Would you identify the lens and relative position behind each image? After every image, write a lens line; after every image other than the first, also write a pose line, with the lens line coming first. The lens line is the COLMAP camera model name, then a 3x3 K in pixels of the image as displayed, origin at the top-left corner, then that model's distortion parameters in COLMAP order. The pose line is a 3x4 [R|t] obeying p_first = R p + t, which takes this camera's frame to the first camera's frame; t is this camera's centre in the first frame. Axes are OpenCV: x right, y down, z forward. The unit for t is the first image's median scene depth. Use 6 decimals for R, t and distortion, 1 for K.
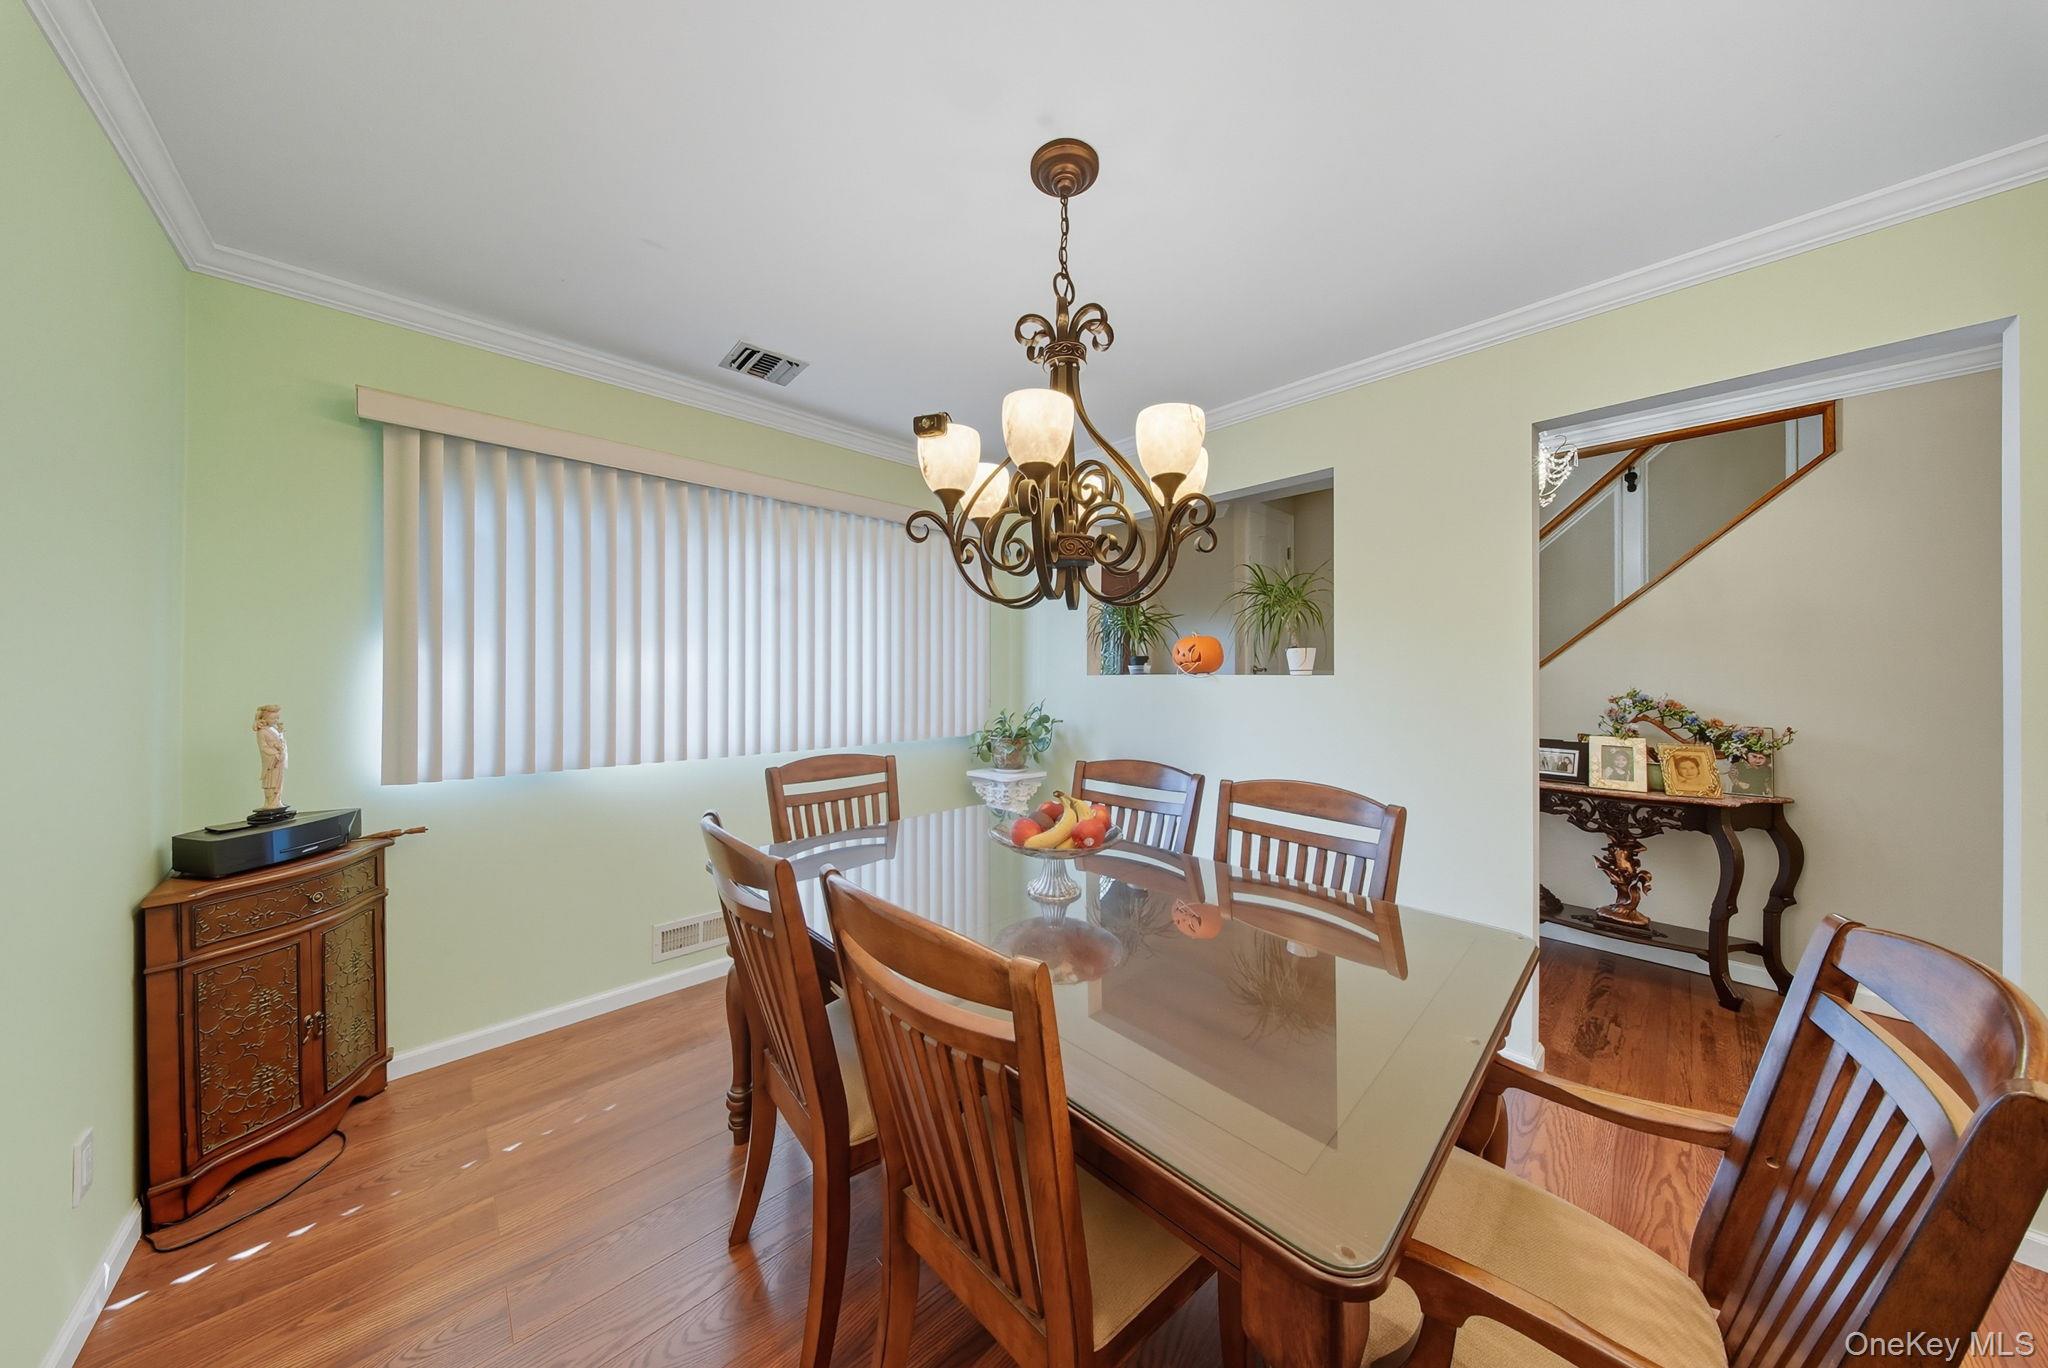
lens RADIAL K [[627.8, 0, 1024.0], [0, 627.8, 684.0], [0, 0, 1]] dist [-0.001151, -0.000119]
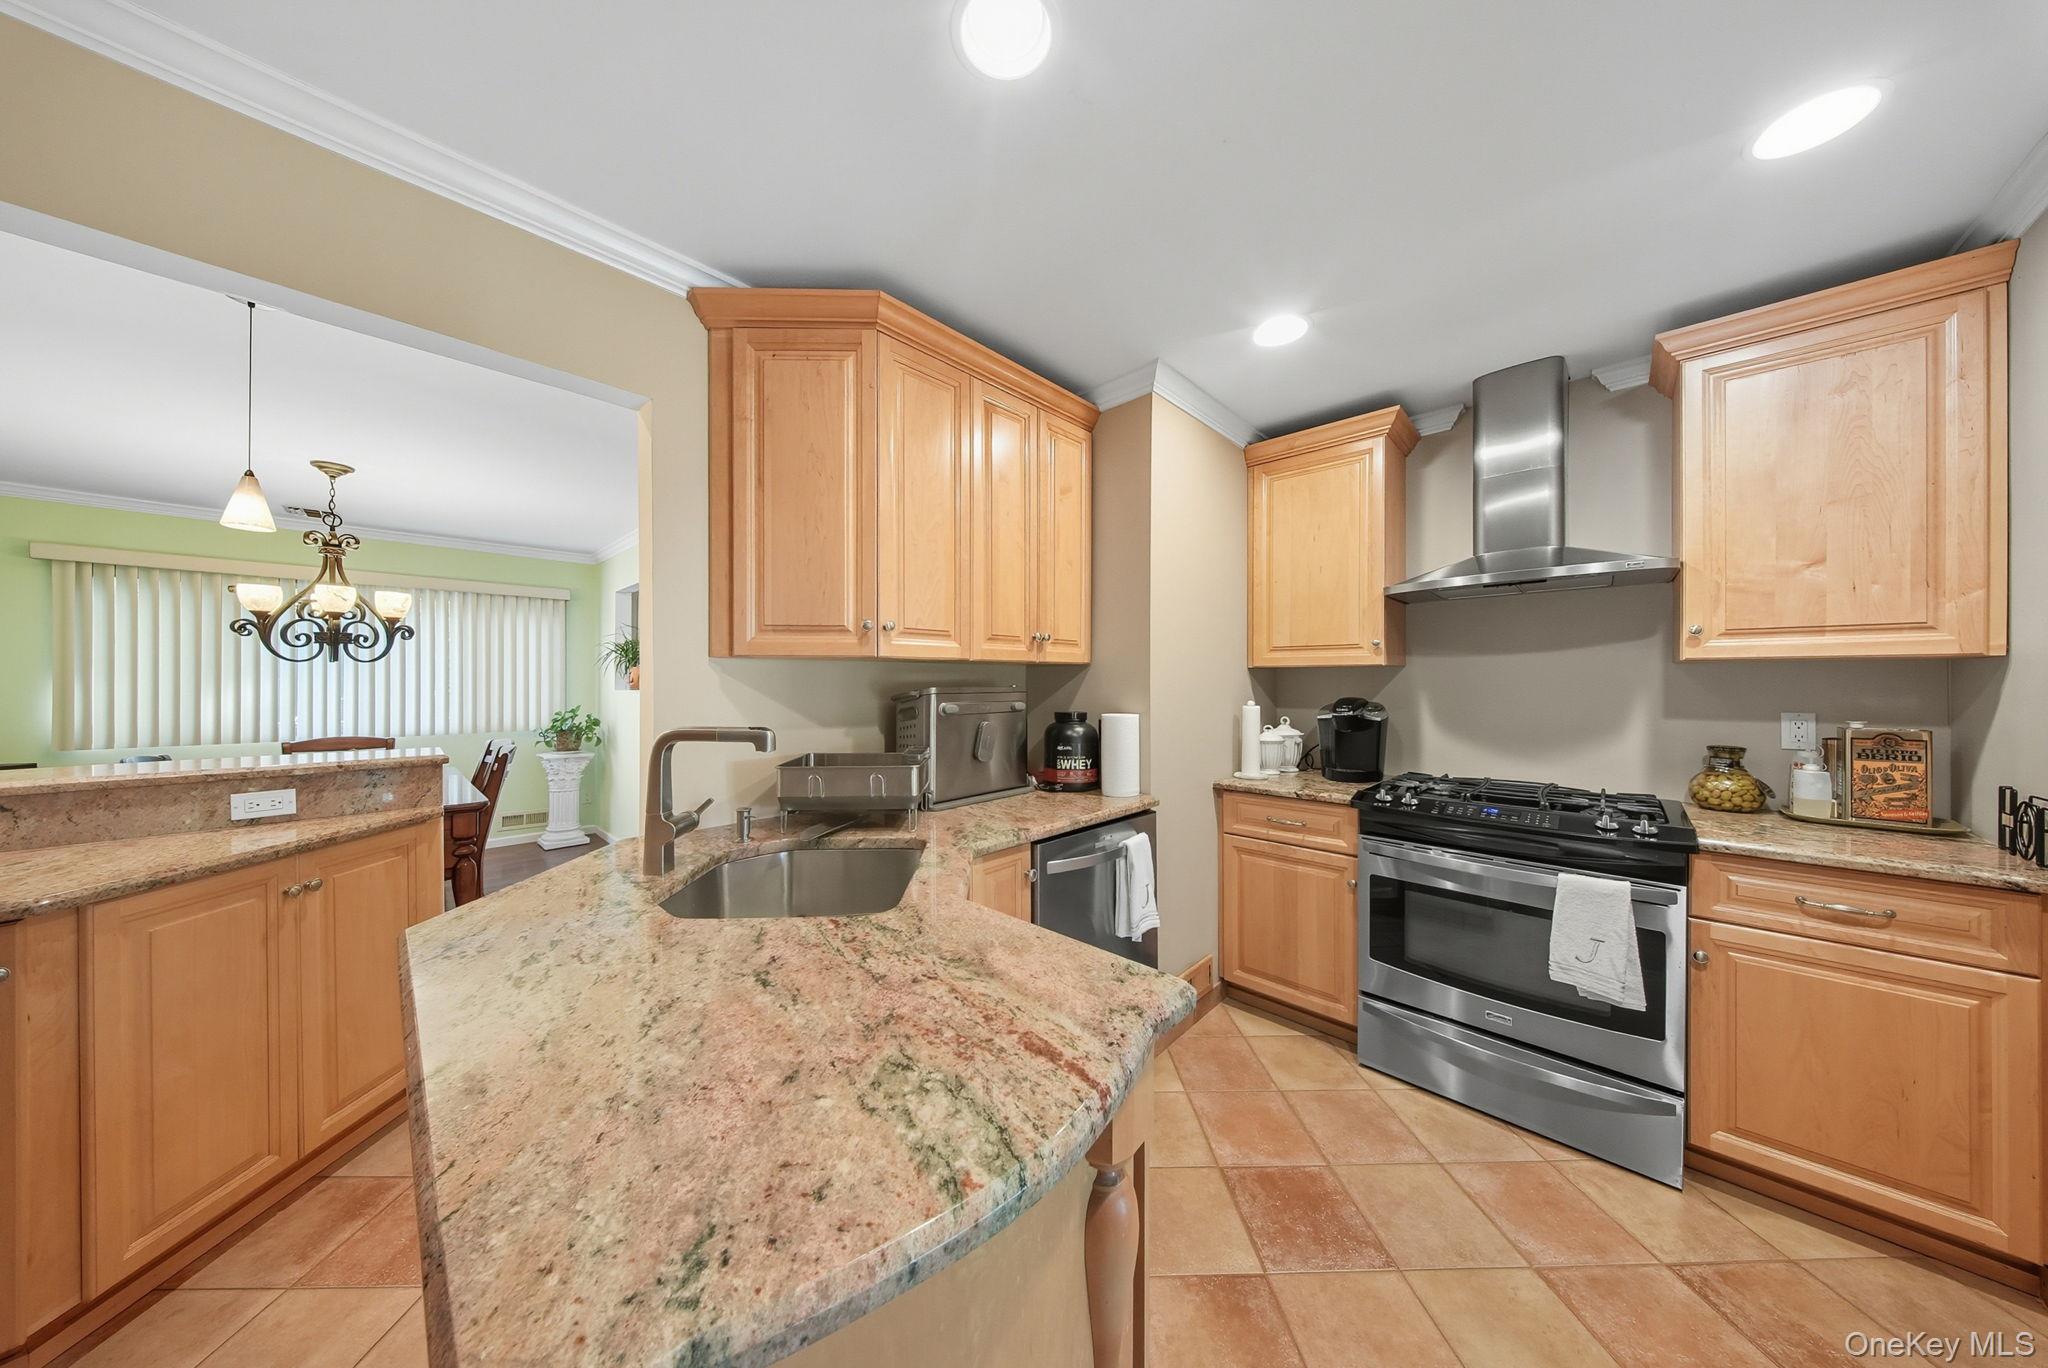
lens RADIAL K [[627.8, 0, 1024.0], [0, 627.8, 684.0], [0, 0, 1]] dist [-0.001151, -0.000119]
pose [[0.998696, -0.003914, 0.050893, 1.619406], [0.004994, 0.999764, -0.021120, 0.010103], [-0.050798, 0.021347, 0.998481, -0.914230]]
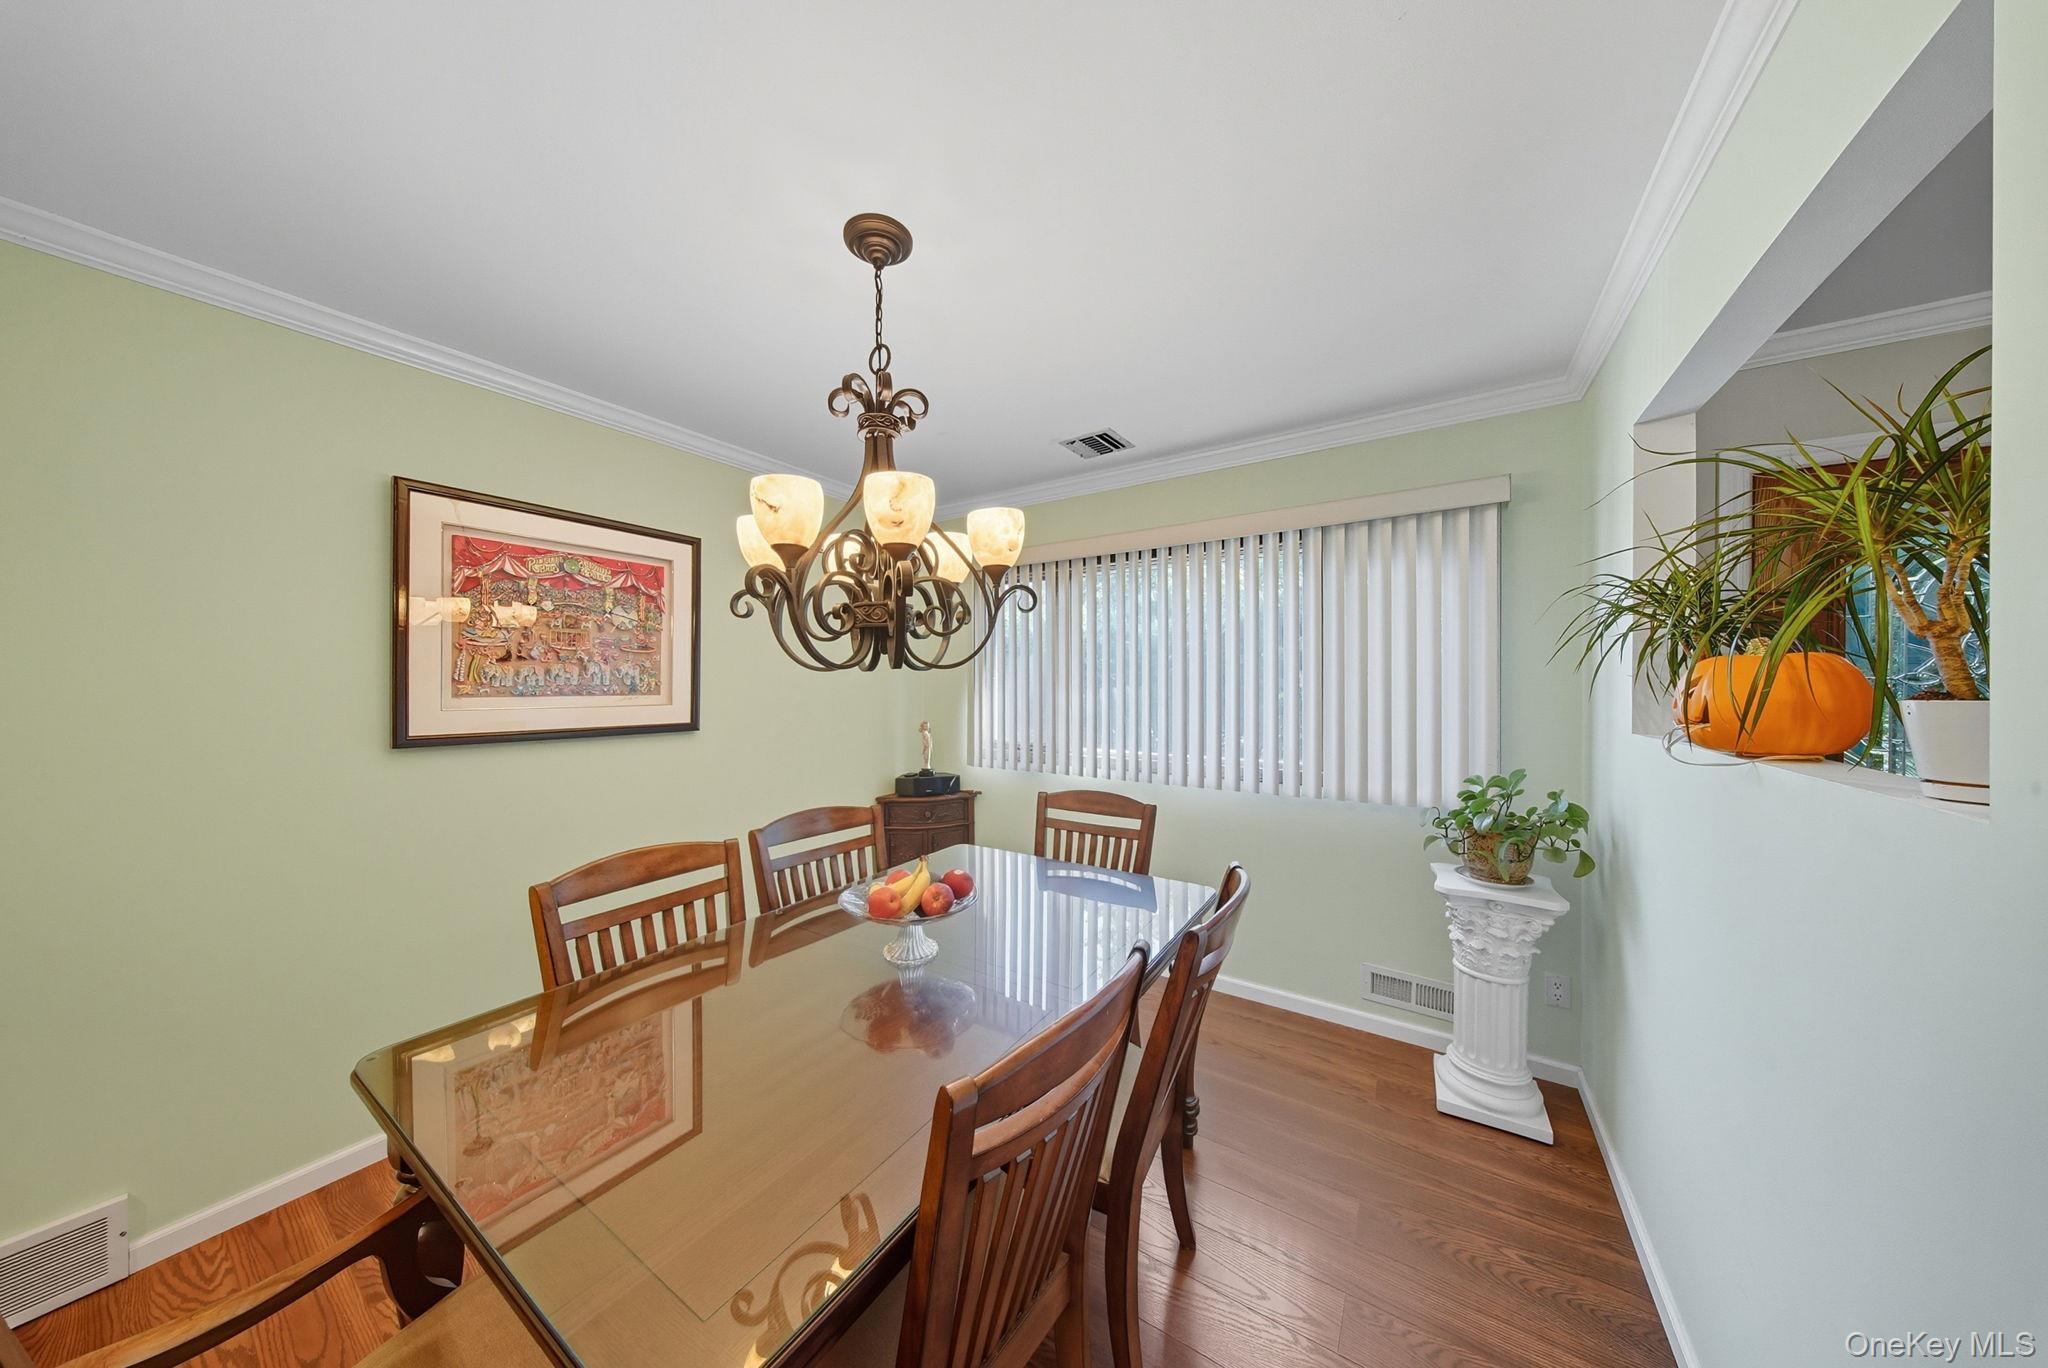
lens RADIAL K [[627.8, 0, 1024.0], [0, 627.8, 684.0], [0, 0, 1]] dist [-0.001151, -0.000119]
pose [[0.237970, -0.001461, -0.971271, 0.740837], [-0.021589, 0.999744, -0.006793, -0.062613], [0.971032, 0.022585, 0.237878, 0.660724]]
